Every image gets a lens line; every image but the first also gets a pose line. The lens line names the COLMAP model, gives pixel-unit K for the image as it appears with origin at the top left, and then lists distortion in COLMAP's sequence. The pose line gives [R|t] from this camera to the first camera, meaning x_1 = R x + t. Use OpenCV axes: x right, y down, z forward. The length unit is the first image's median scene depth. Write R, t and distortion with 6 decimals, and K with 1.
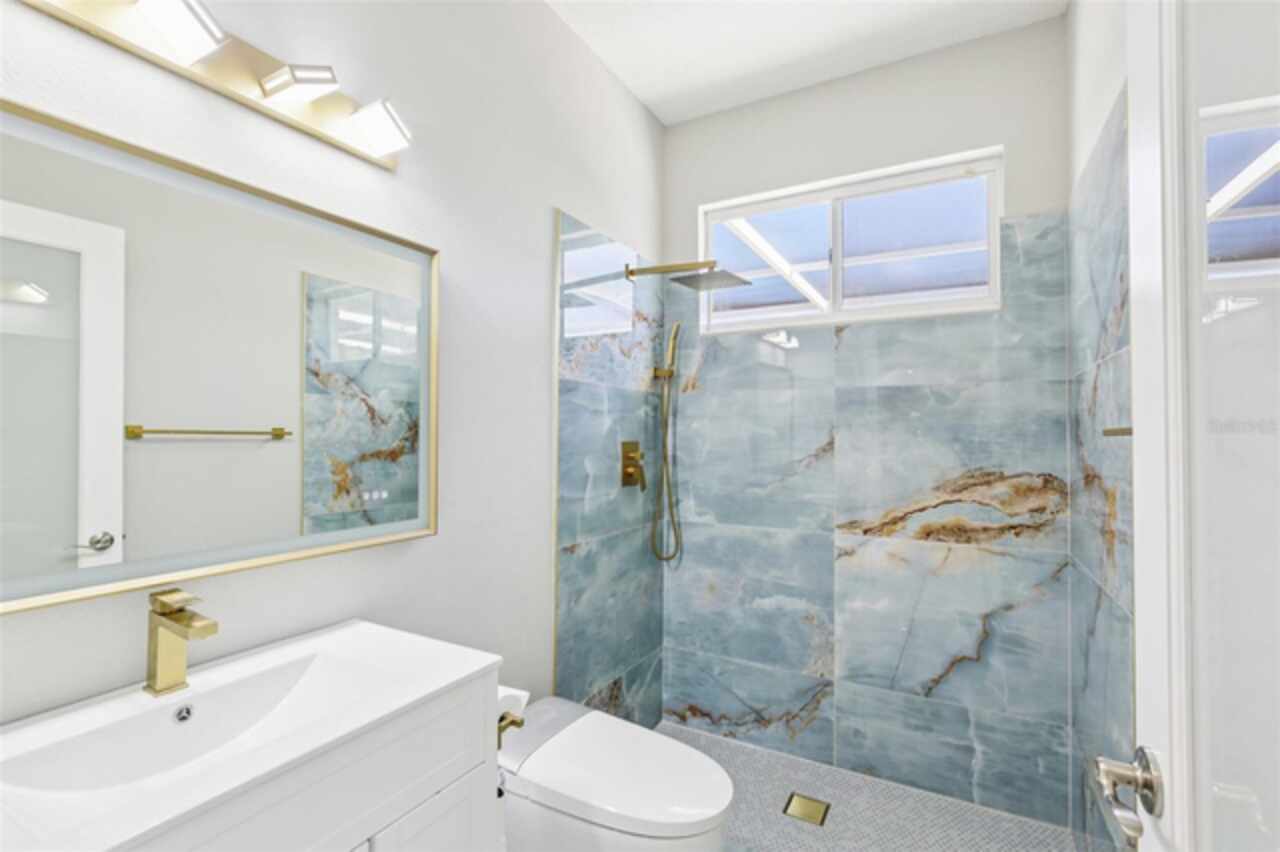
lens RADIAL K [[586.7, 0, 629.0], [0, 586.7, 423.5], [0, 0, 1]] dist [-0.008974, 0.000205]
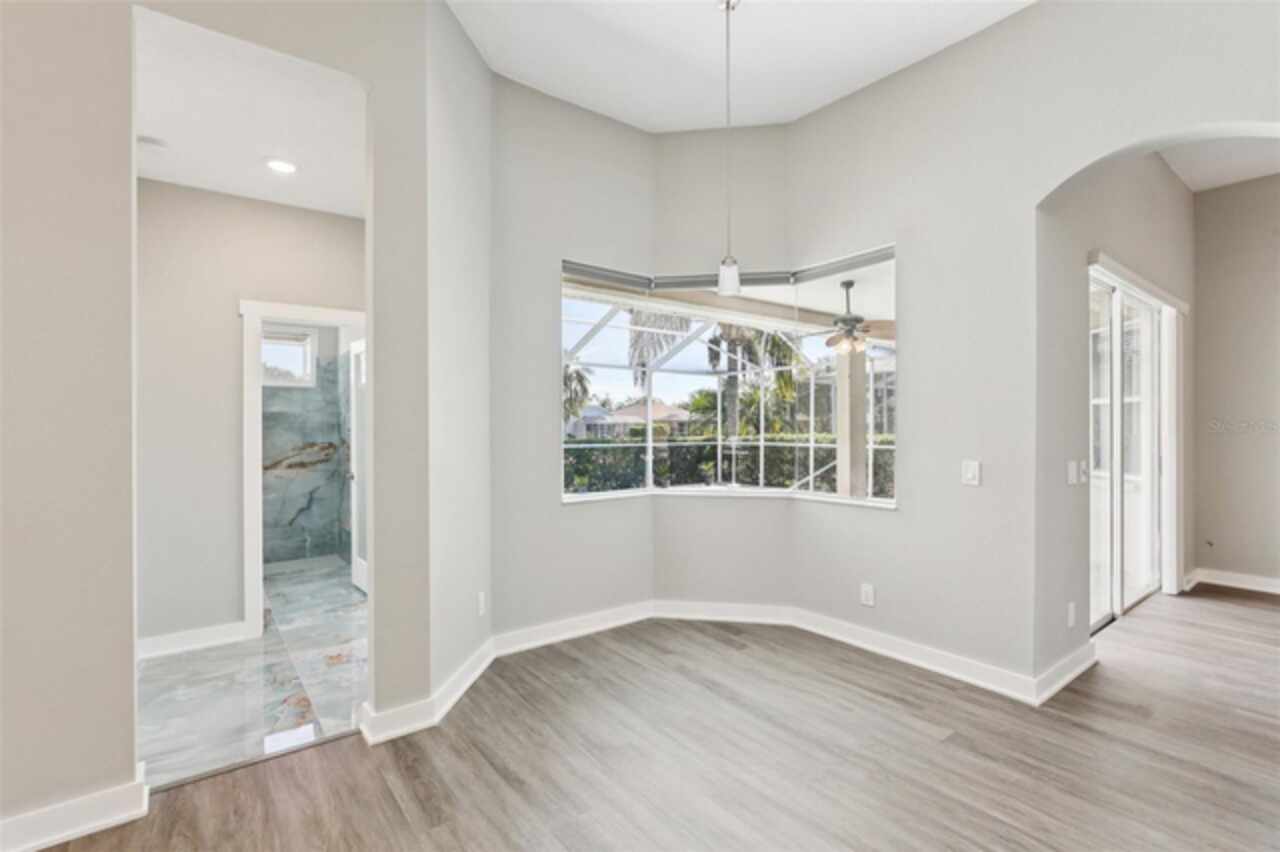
lens RADIAL K [[586.7, 0, 629.0], [0, 586.7, 423.5], [0, 0, 1]] dist [-0.008974, 0.000205]
pose [[0.415146, 0.001940, 0.909753, -1.385639], [-0.007802, 0.999969, 0.001428, -0.030059], [-0.909721, -0.007691, 0.415148, -1.652955]]
